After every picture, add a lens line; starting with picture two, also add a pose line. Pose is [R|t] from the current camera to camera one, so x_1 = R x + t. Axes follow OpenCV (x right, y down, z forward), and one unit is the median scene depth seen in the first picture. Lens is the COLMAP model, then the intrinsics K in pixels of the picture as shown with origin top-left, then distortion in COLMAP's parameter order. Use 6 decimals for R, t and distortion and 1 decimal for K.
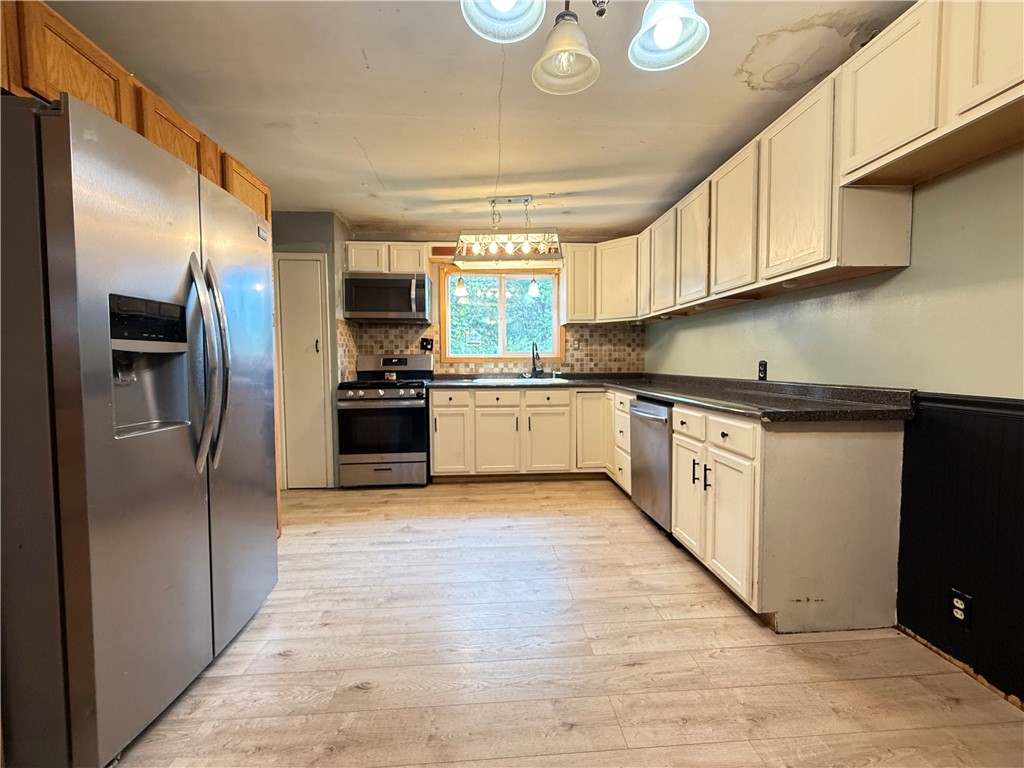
lens RADIAL K [[408.8, 0, 512.7], [0, 408.8, 384.1], [0, 0, 1]] dist [0.000049, 0.000475]
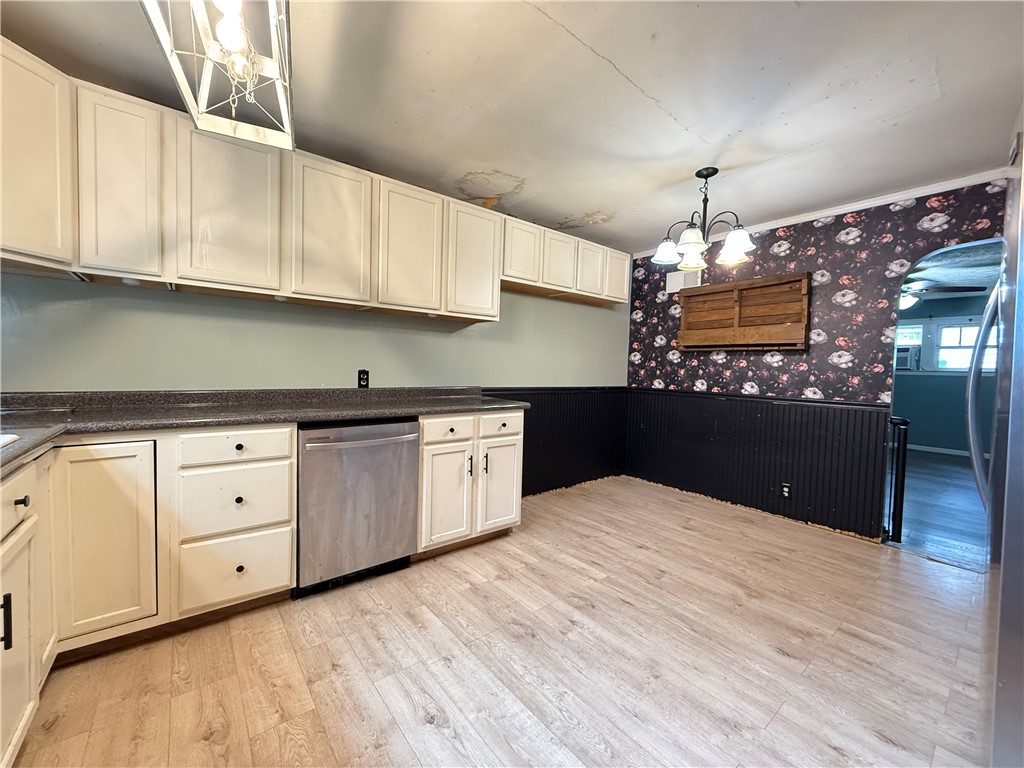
lens RADIAL K [[408.8, 0, 511.4], [0, 408.8, 384.6], [0, 0, 1]] dist [0.000049, 0.000475]
pose [[-0.569002, -0.044902, 0.821109, -0.486548], [0.020571, 0.997418, 0.068799, -0.083907], [-0.822079, 0.056037, -0.566609, 1.292766]]
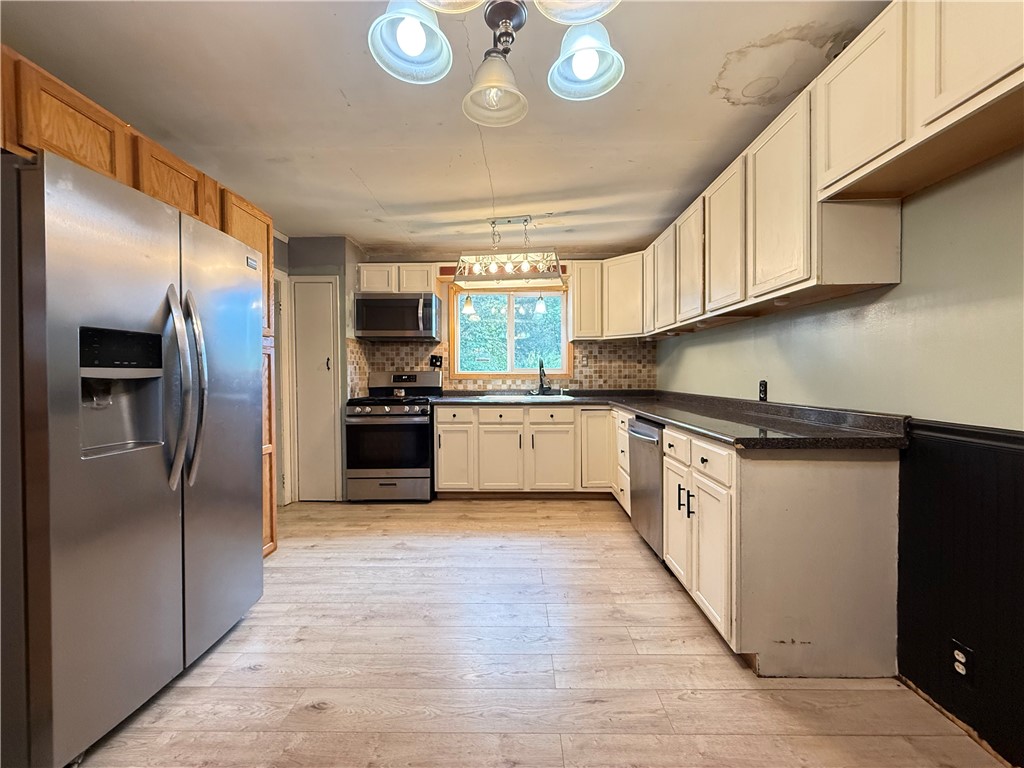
lens RADIAL K [[408.8, 0, 513.0], [0, 408.8, 384.3], [0, 0, 1]] dist [0.000049, 0.000475]
pose [[0.996590, 0.002821, -0.082469, 0.109178], [-0.005380, 0.999510, -0.030831, -0.016001], [0.082342, 0.031169, 0.996117, 0.003801]]
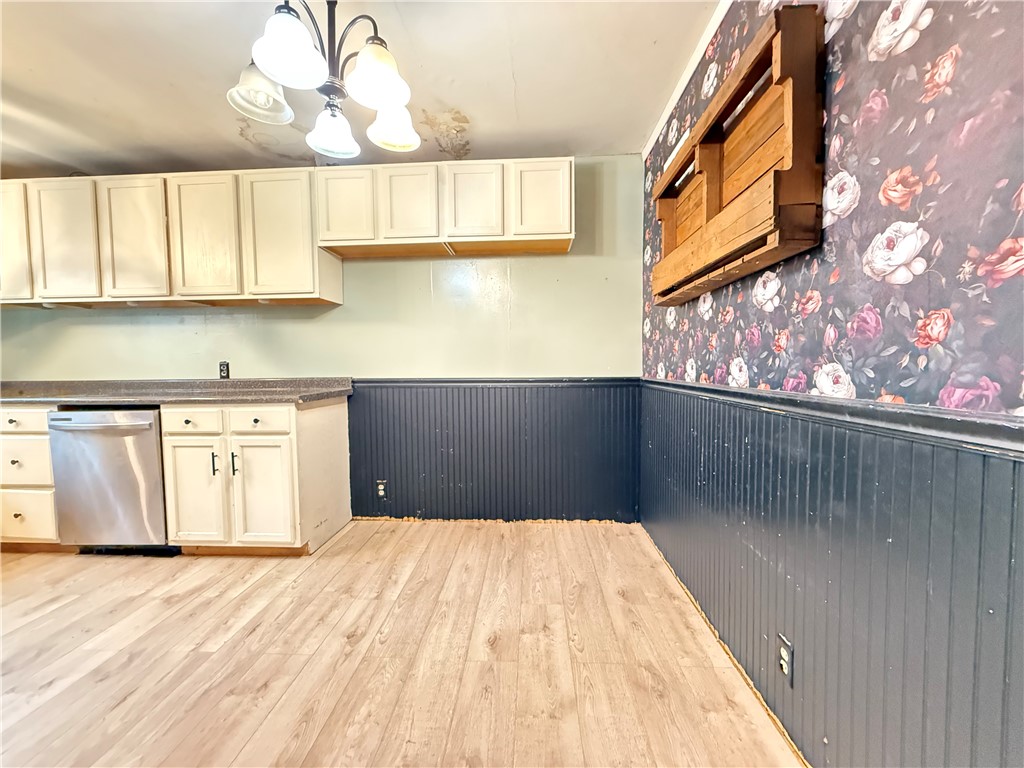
lens RADIAL K [[408.8, 0, 509.5], [0, 408.8, 384.0], [0, 0, 1]] dist [0.000049, 0.000475]
pose [[0.123437, -0.041229, 0.991496, -0.413661], [0.063664, 0.997407, 0.033549, 0.017481], [-0.990308, 0.058981, 0.125742, 0.081556]]
